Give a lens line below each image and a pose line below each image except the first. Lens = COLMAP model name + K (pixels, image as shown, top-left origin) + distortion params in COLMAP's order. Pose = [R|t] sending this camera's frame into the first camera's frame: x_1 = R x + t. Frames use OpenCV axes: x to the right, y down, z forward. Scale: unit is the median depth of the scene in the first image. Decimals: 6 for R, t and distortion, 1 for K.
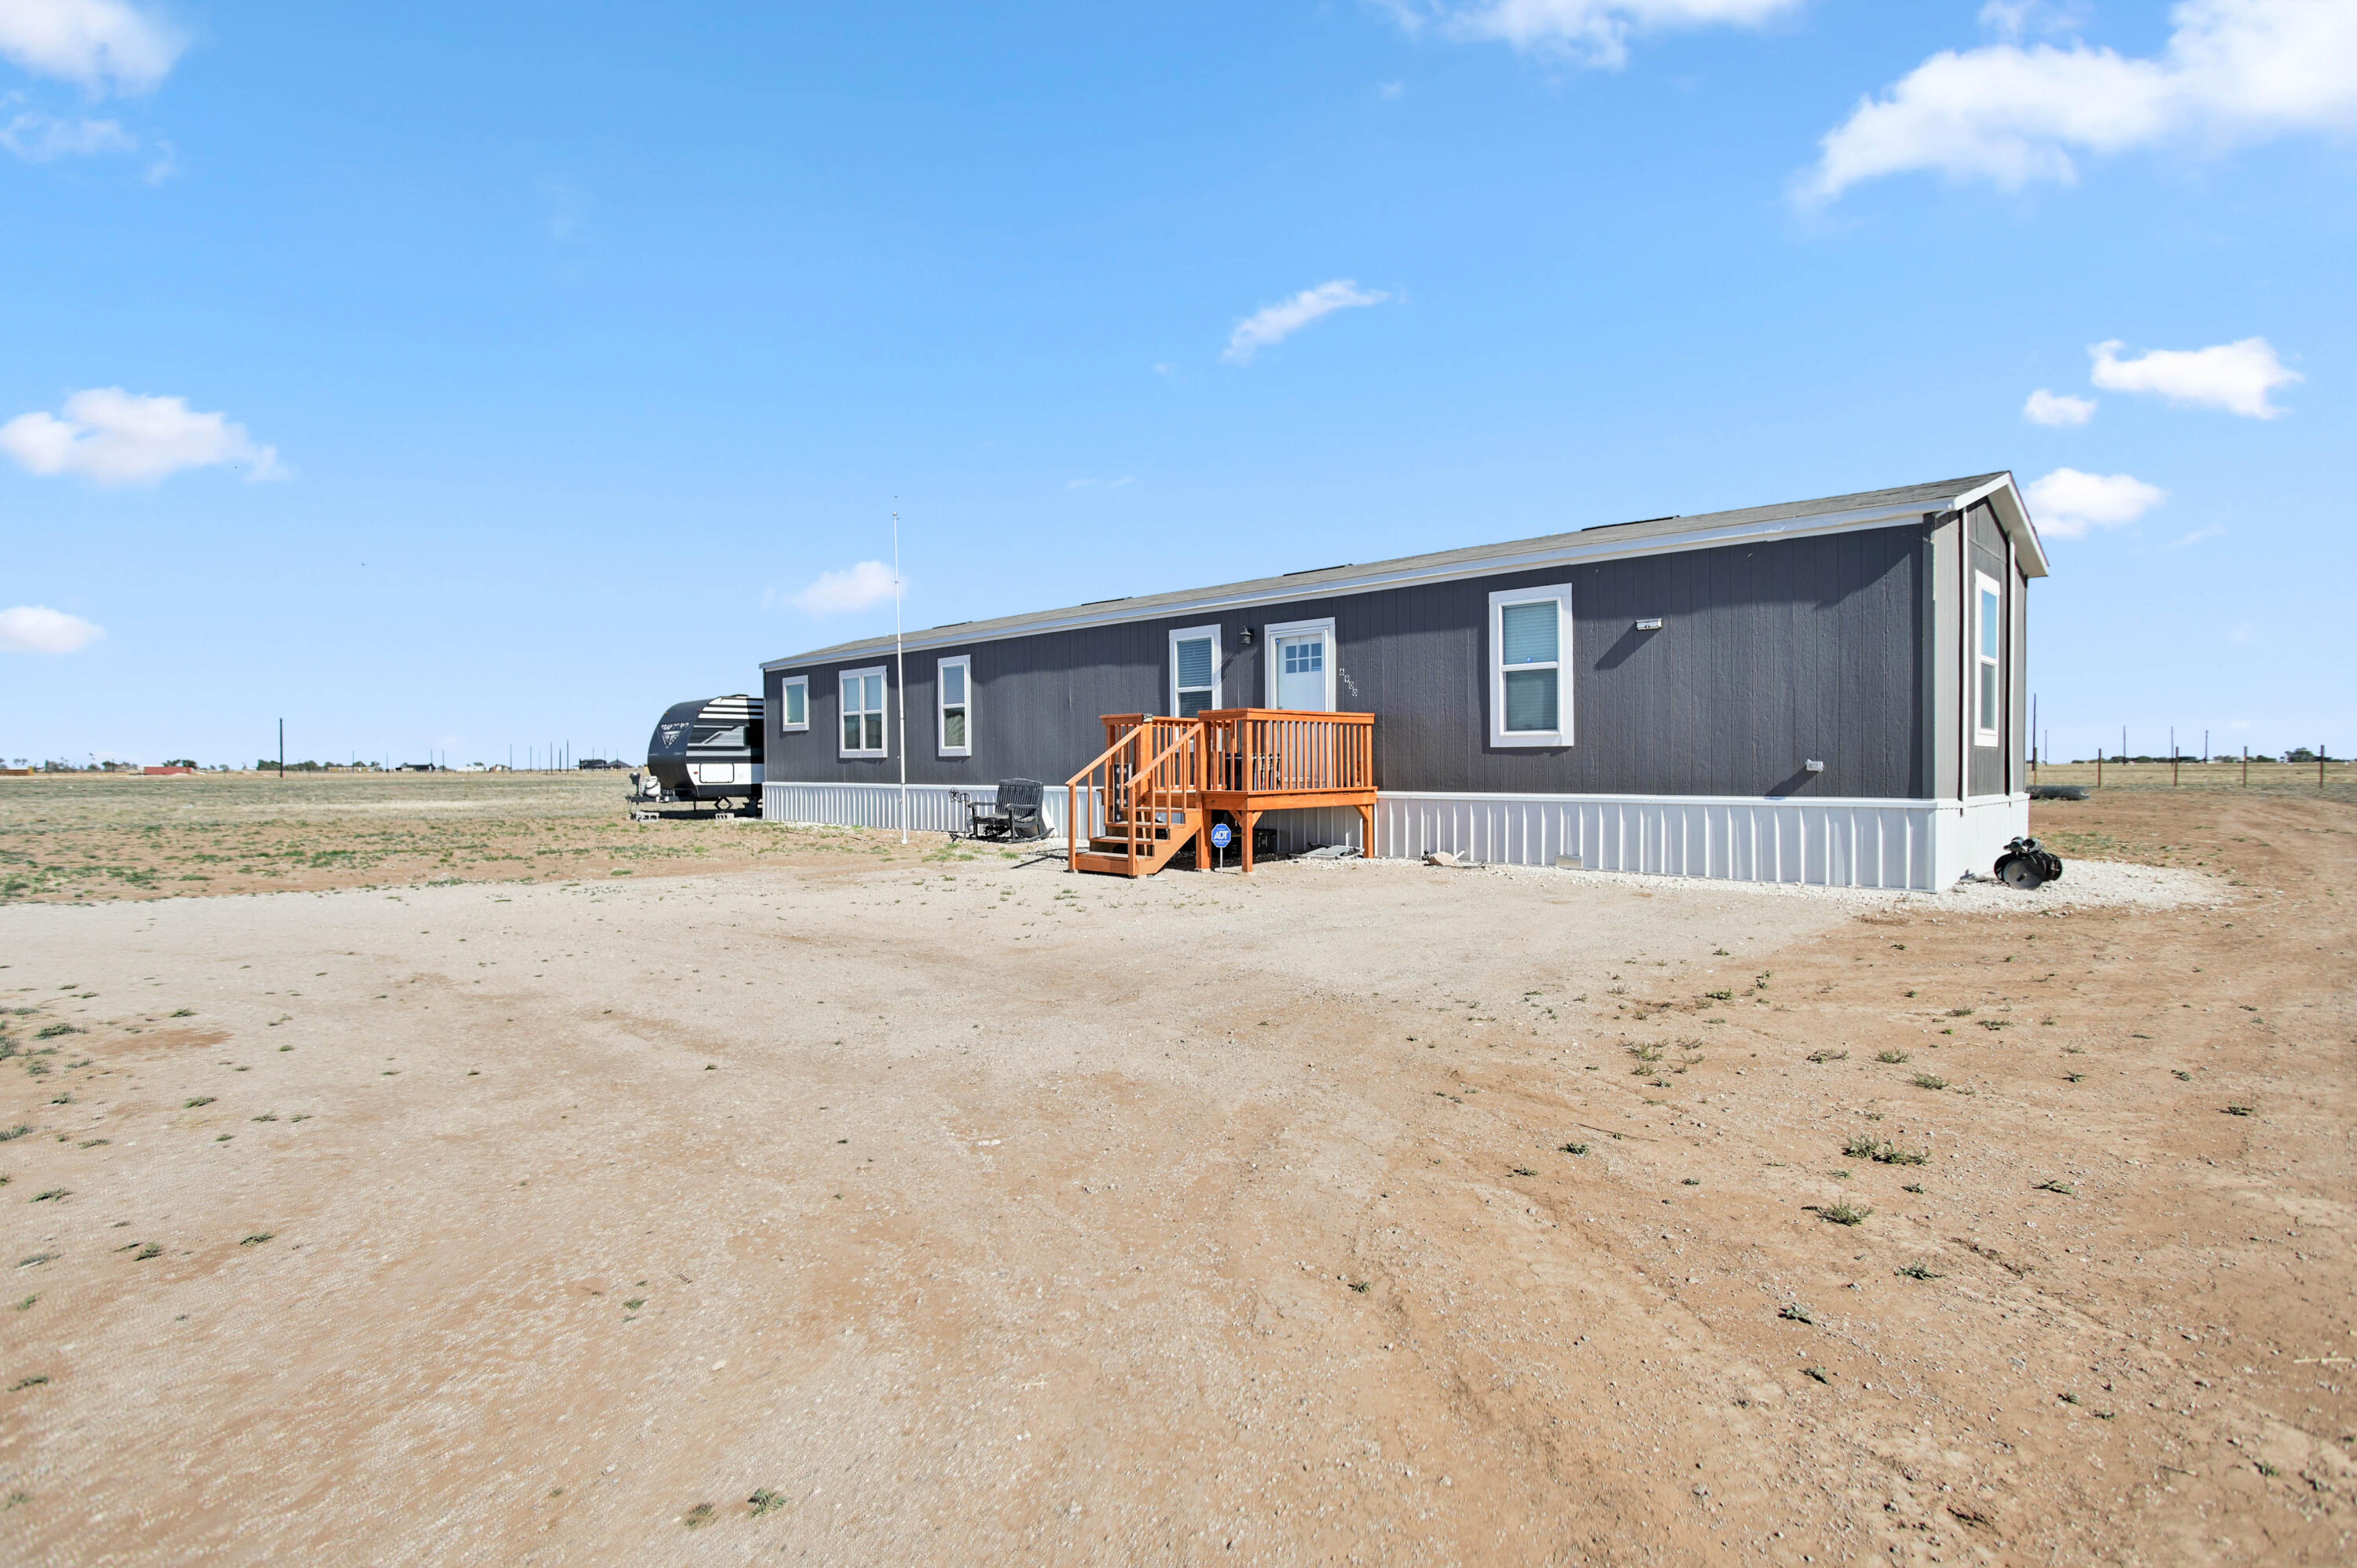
lens RADIAL K [[1174.4, 0, 1159.2], [0, 1174.4, 777.2], [0, 0, 1]] dist [-0.054677, 0.027641]
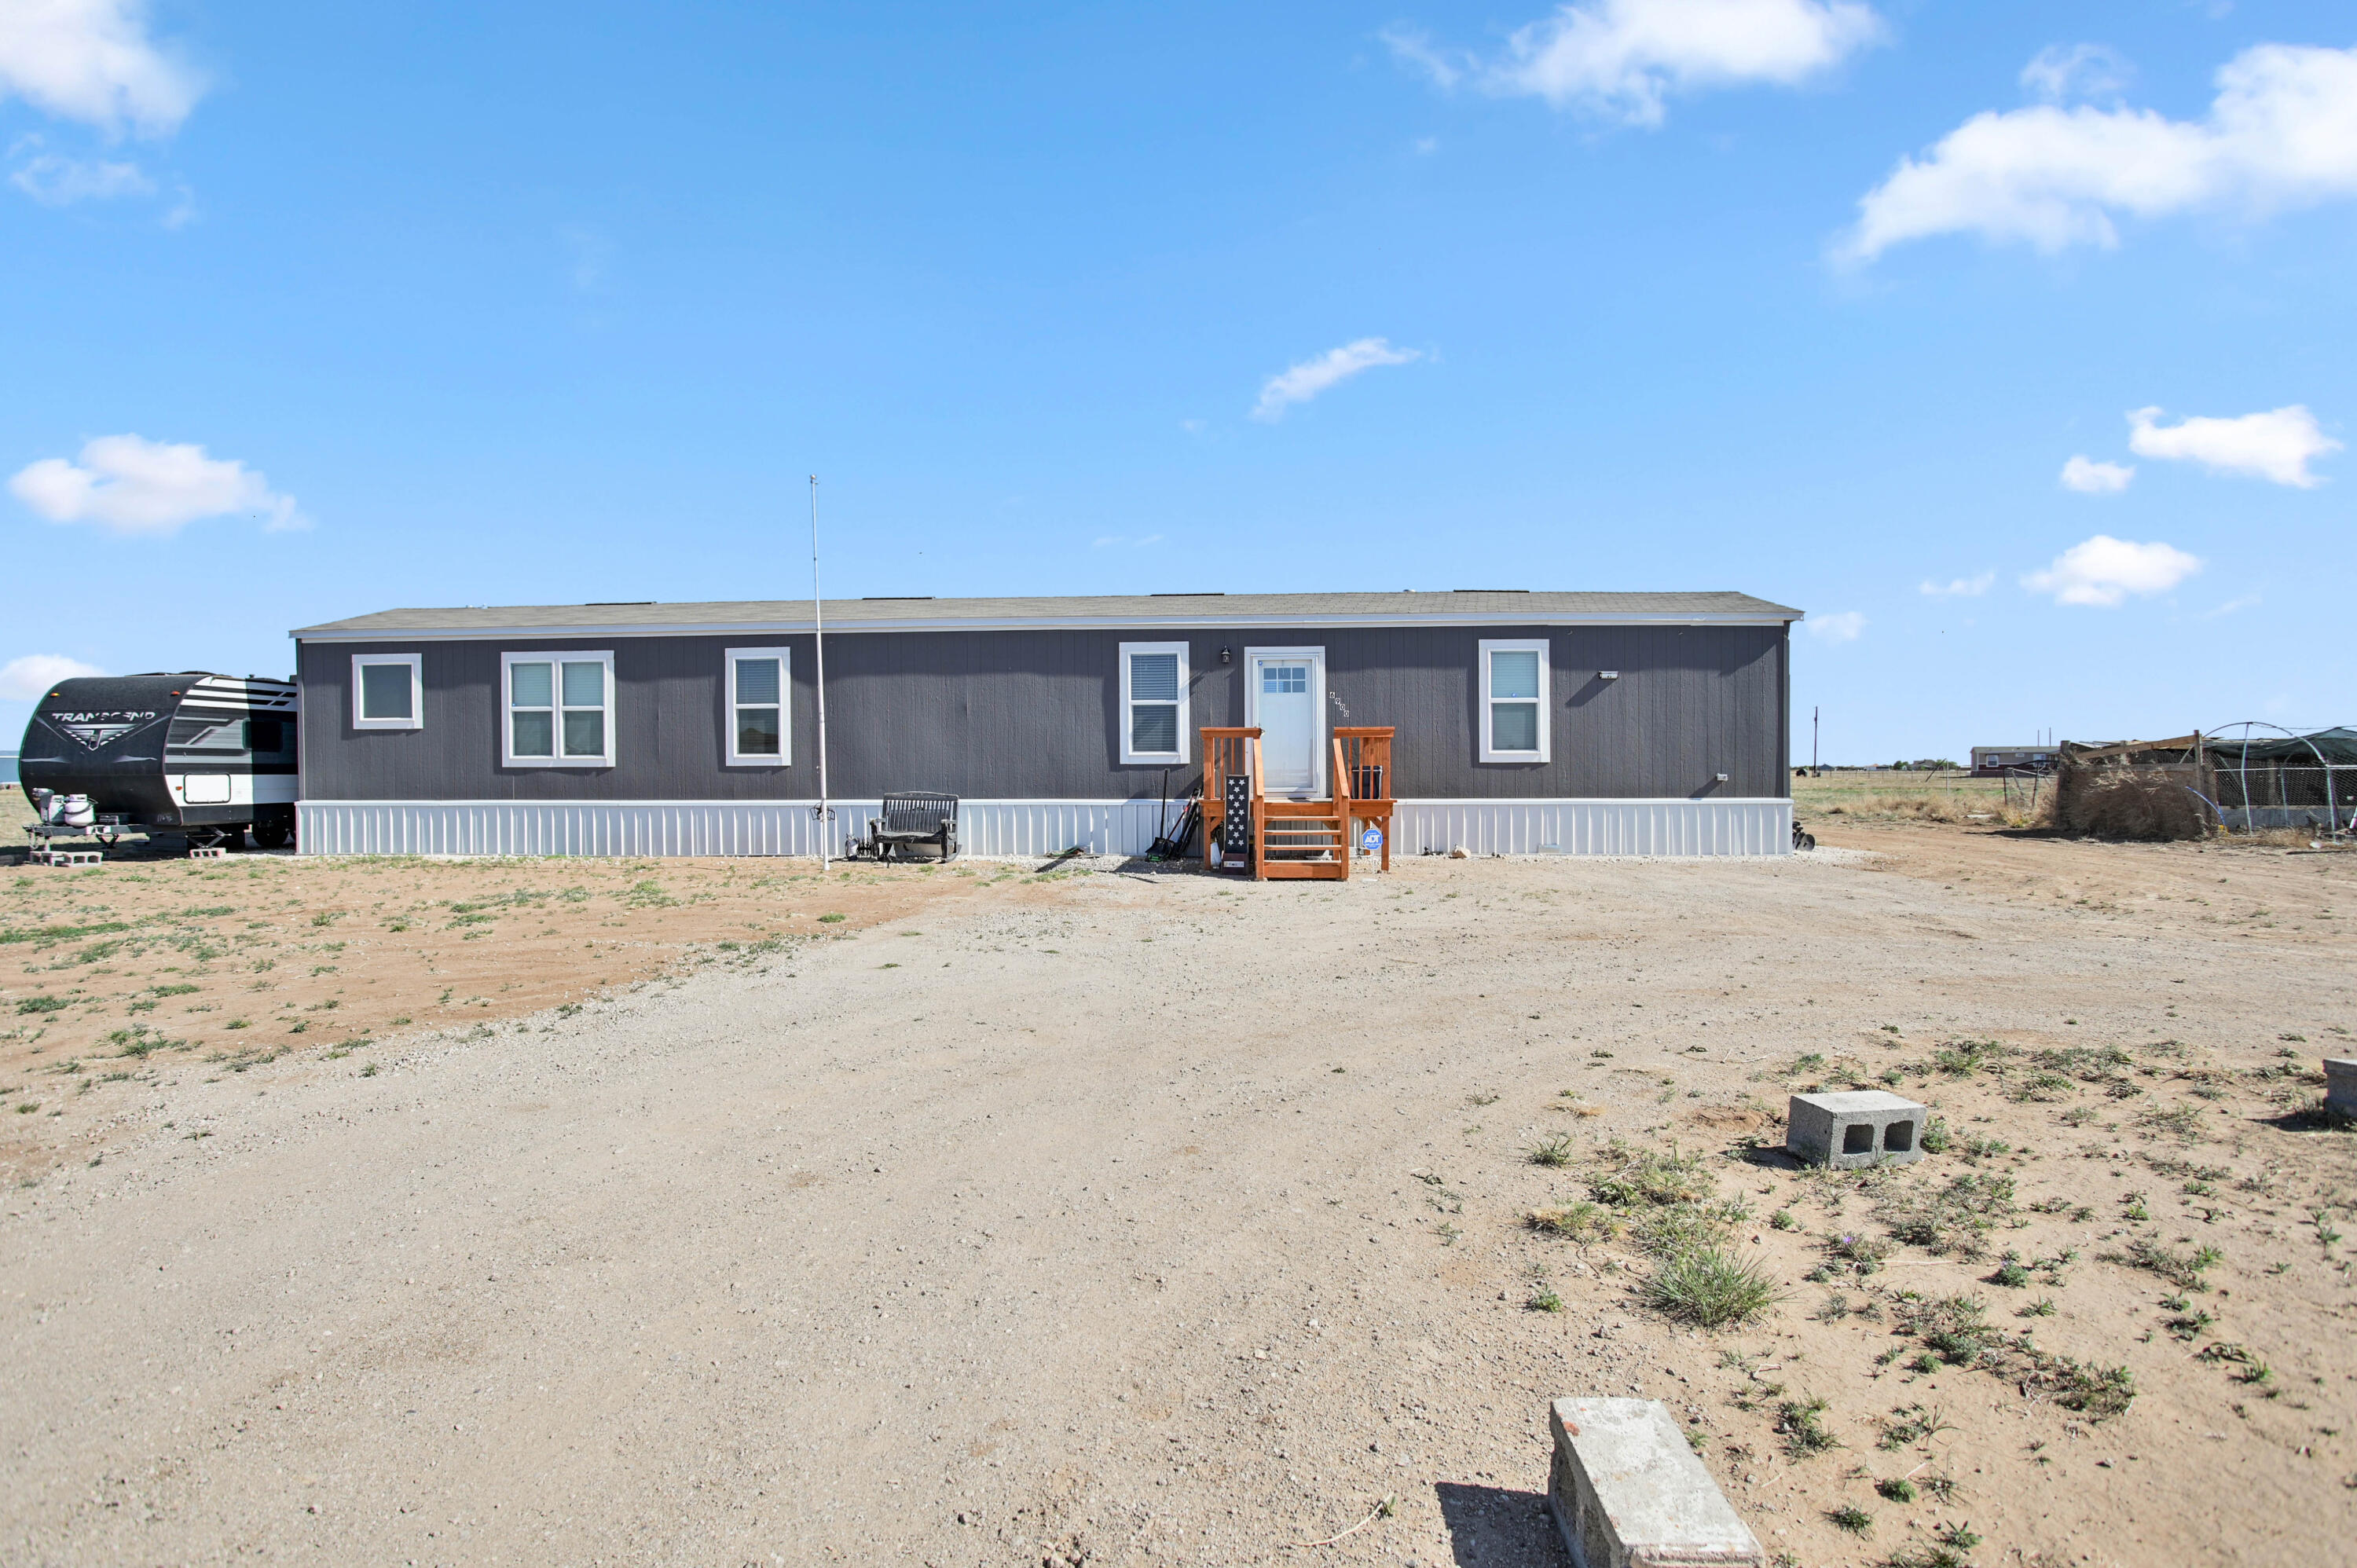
lens RADIAL K [[1174.4, 0, 1159.2], [0, 1174.4, 777.2], [0, 0, 1]] dist [-0.054677, 0.027641]
pose [[0.743975, 0.003861, 0.668197, -0.713940], [0.006987, 0.999884, -0.013557, 0.004259], [-0.668171, 0.014754, 0.743861, 0.257708]]
